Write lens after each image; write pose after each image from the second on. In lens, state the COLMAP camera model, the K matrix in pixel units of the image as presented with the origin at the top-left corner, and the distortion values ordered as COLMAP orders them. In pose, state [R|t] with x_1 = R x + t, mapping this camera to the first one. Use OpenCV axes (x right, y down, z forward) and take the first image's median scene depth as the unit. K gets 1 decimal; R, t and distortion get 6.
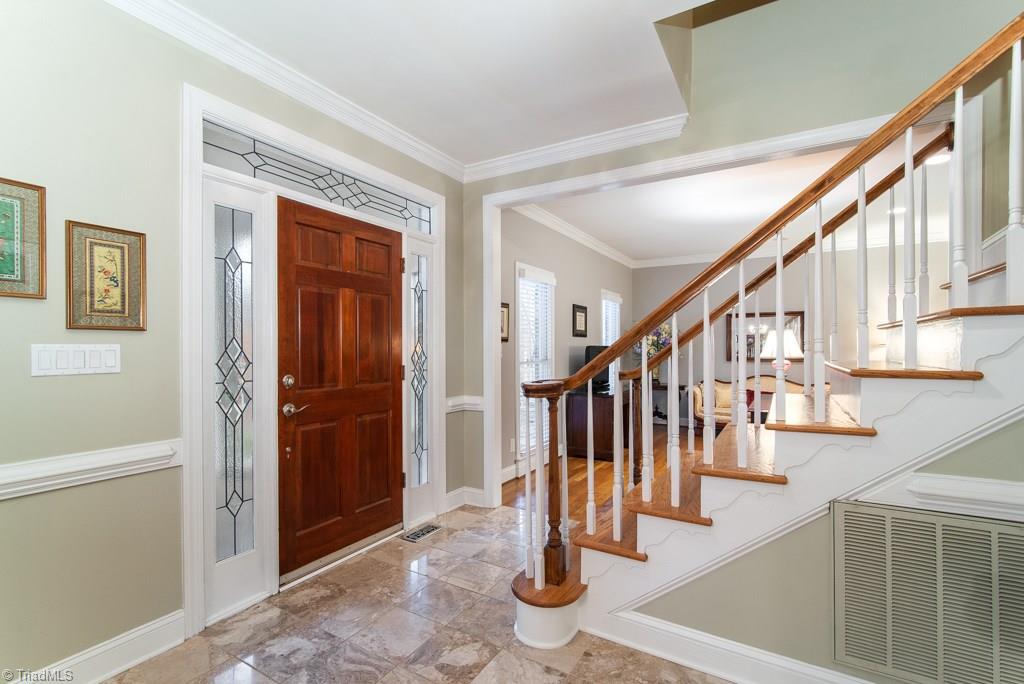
lens RADIAL K [[471.9, 0, 512.0], [0, 471.9, 342.0], [0, 0, 1]] dist [0.003300, 0.000577]
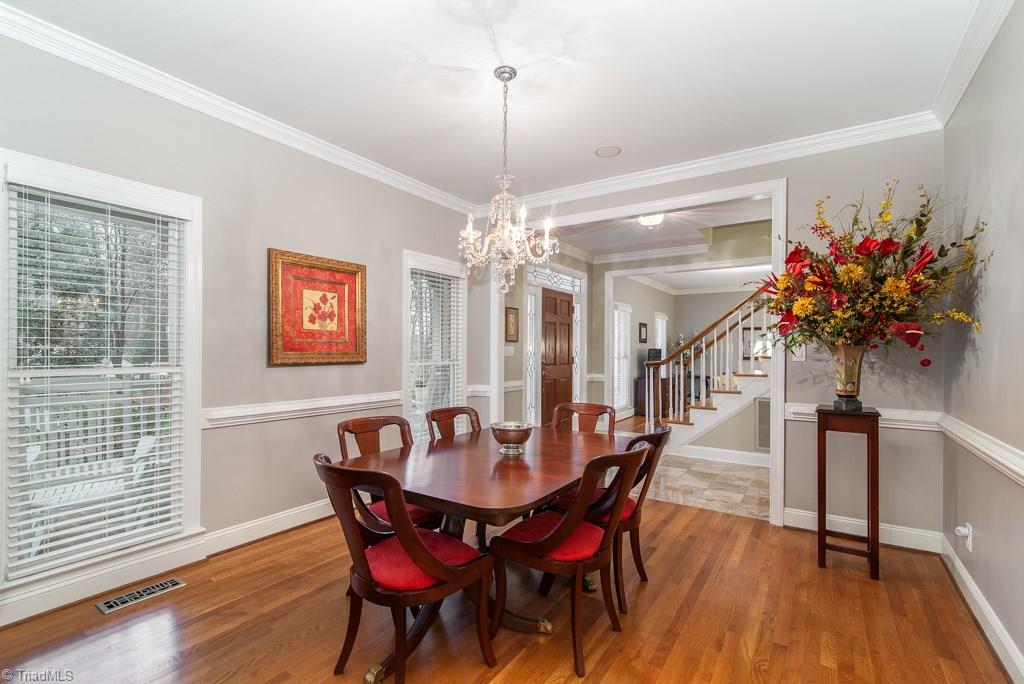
lens RADIAL K [[471.9, 0, 512.0], [0, 471.9, 342.0], [0, 0, 1]] dist [0.003300, 0.000577]
pose [[0.998426, 0.006179, -0.055744, -0.218202], [-0.006541, 0.999959, -0.006315, -0.001783], [0.055703, 0.006670, 0.998425, -0.637981]]
